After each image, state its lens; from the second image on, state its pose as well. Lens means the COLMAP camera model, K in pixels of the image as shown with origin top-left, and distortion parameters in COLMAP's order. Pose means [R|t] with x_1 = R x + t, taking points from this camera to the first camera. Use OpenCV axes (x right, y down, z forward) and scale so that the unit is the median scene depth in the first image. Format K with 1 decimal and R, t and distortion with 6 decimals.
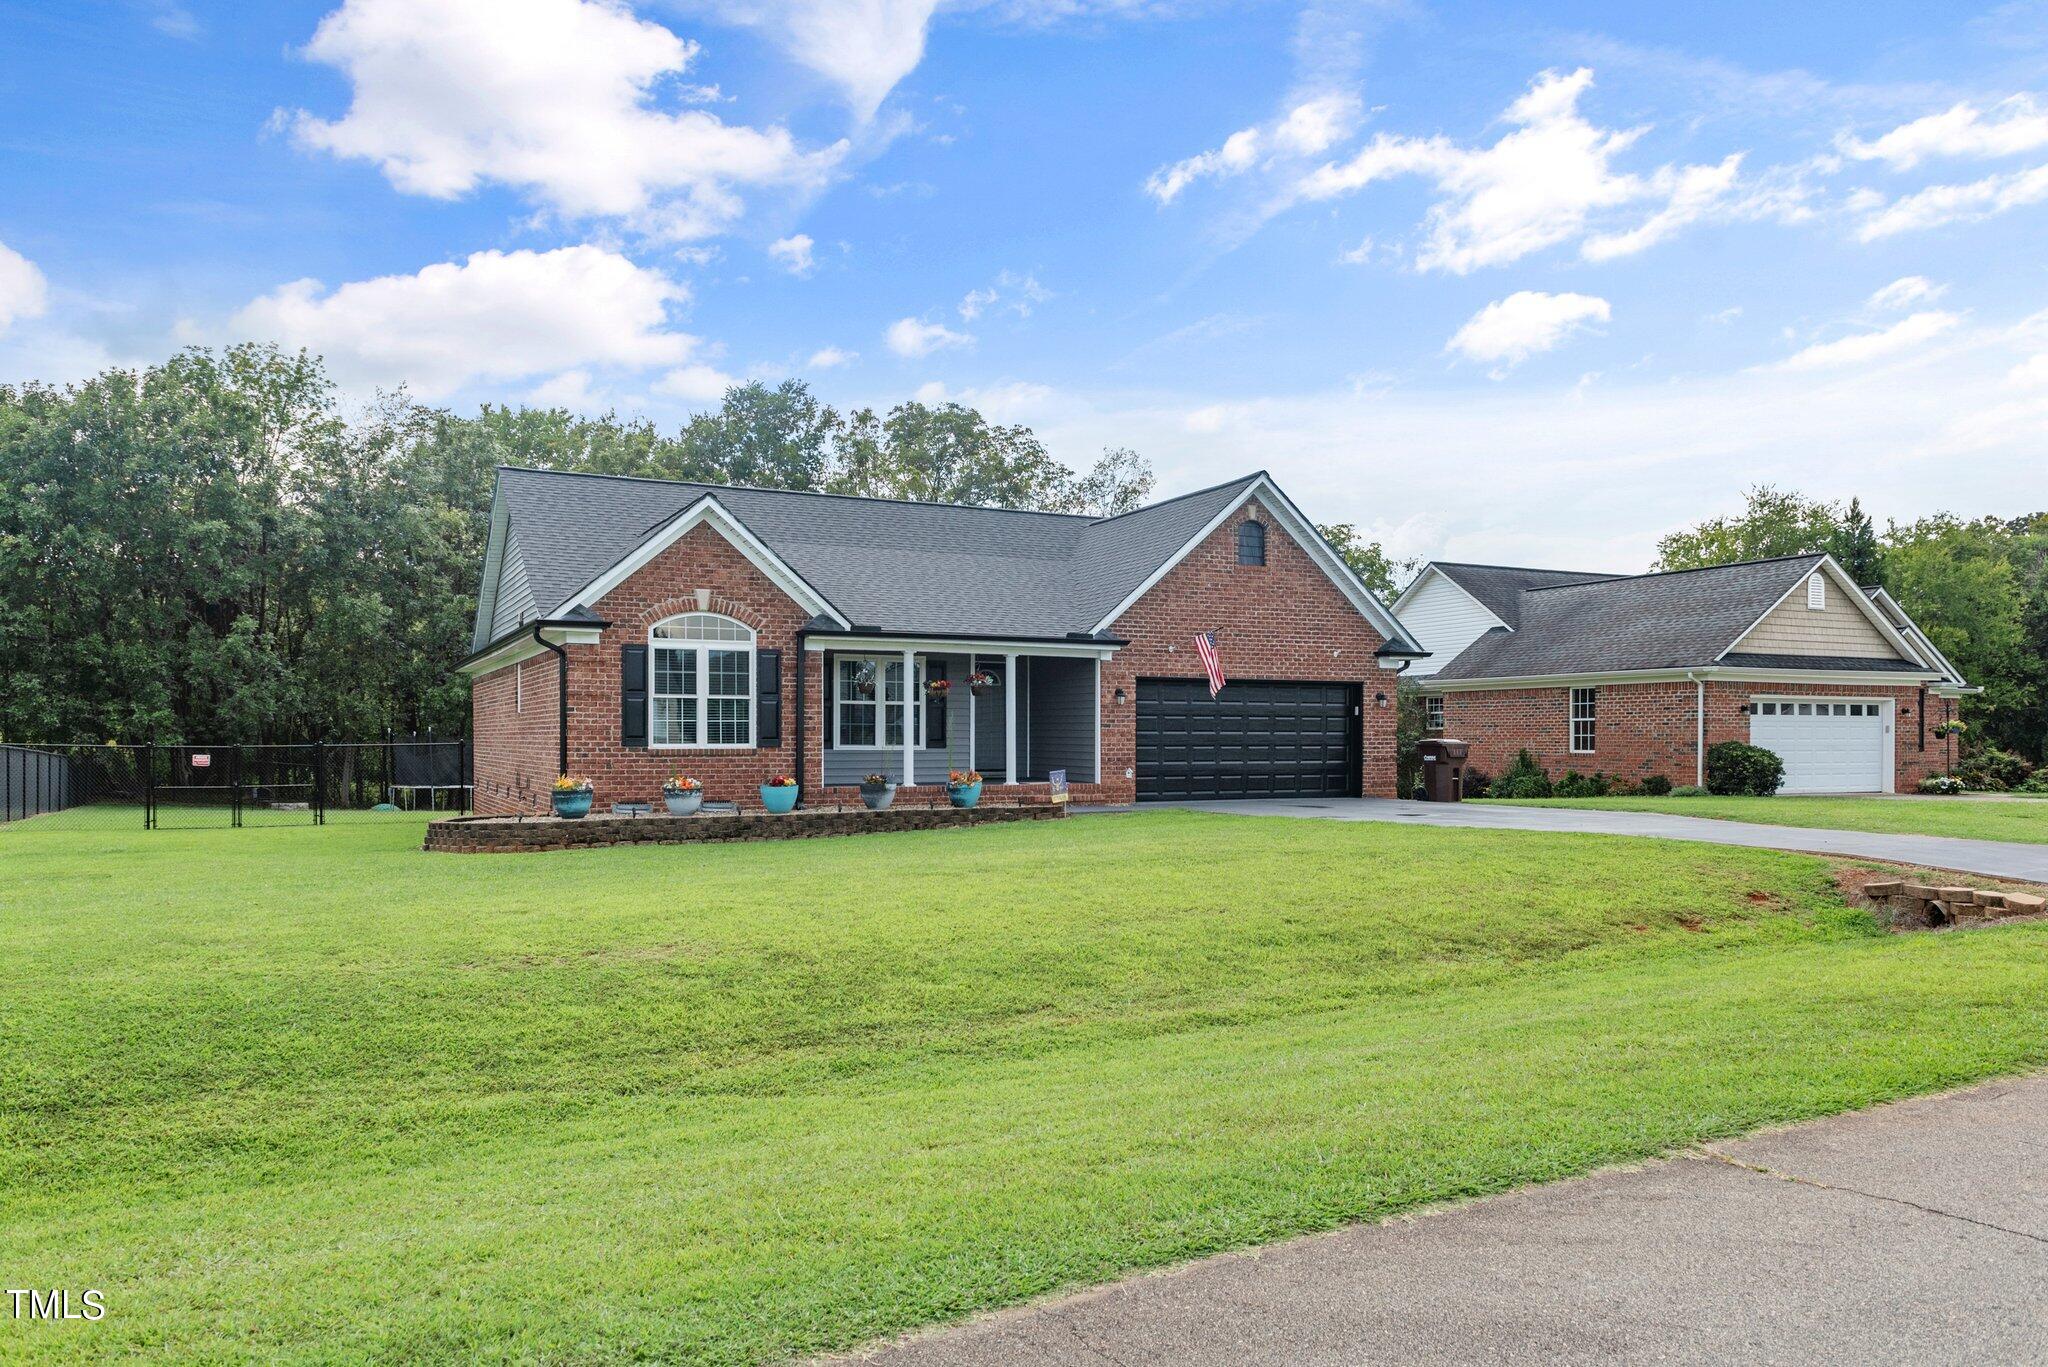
lens RADIAL K [[1422.9, 0, 1024.0], [0, 1422.9, 683.5], [0, 0, 1]] dist [0.000621, -0.000094]
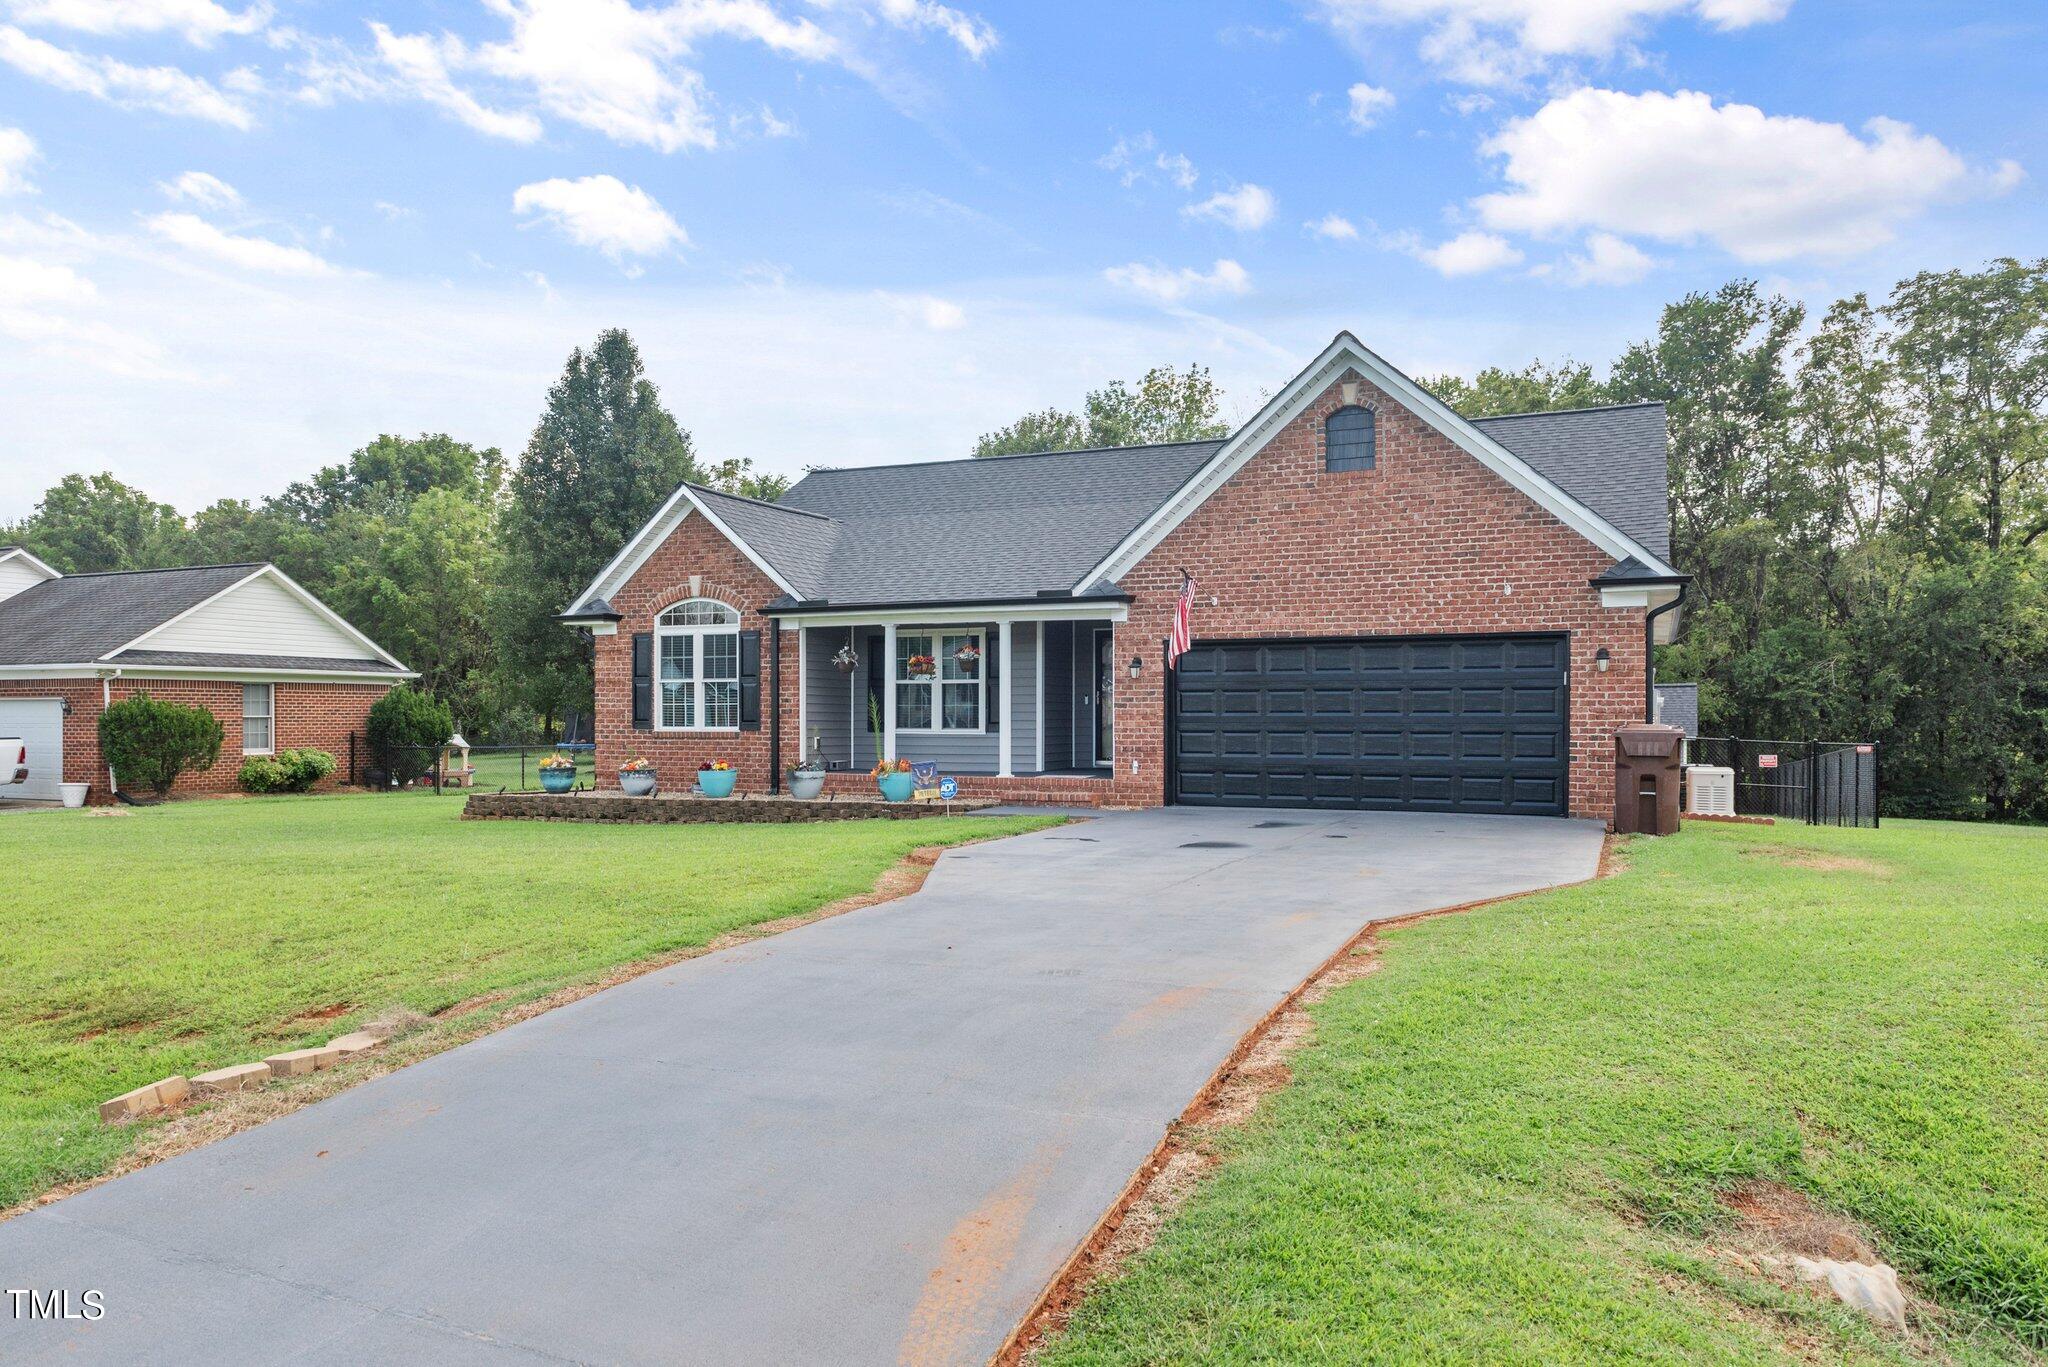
lens RADIAL K [[1422.9, 0, 1024.0], [0, 1422.9, 683.5], [0, 0, 1]] dist [0.000621, -0.000094]
pose [[0.635024, -0.017751, -0.772289, 0.642519], [0.030603, 0.999529, 0.002190, 0.014637], [0.771886, -0.025026, 0.635268, 0.478095]]
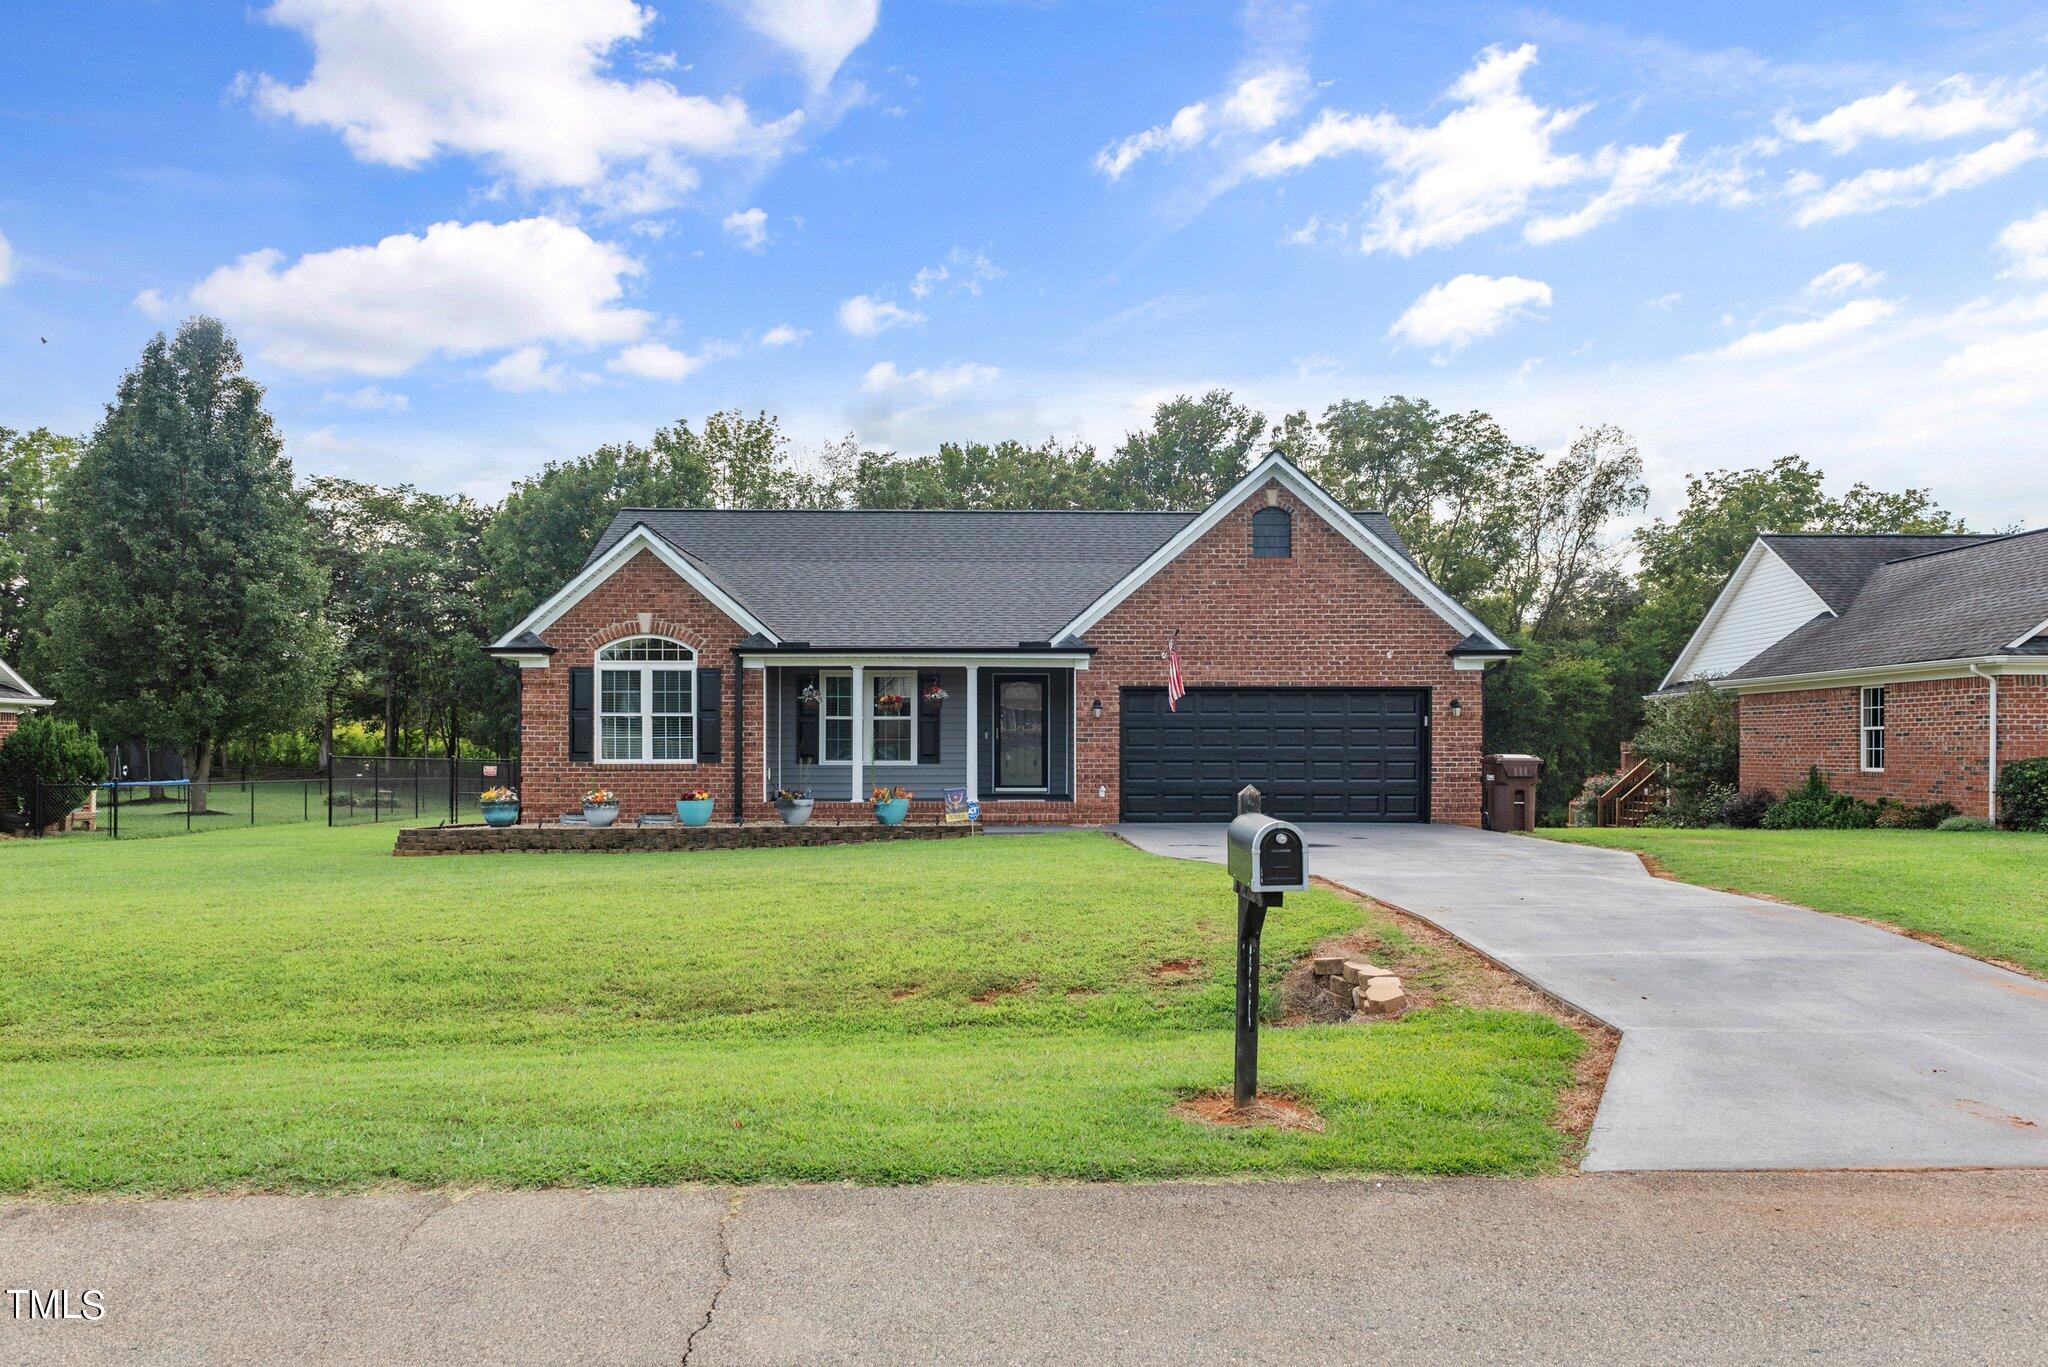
lens RADIAL K [[1411.4, 0, 1028.6], [0, 1411.4, 694.3], [0, 0, 1]] dist [-0.001703, -0.000143]
pose [[0.902466, -0.017207, -0.430417, 0.435043], [0.017146, 0.999845, -0.004020, 0.002939], [0.430419, -0.003752, 0.902621, 0.157406]]
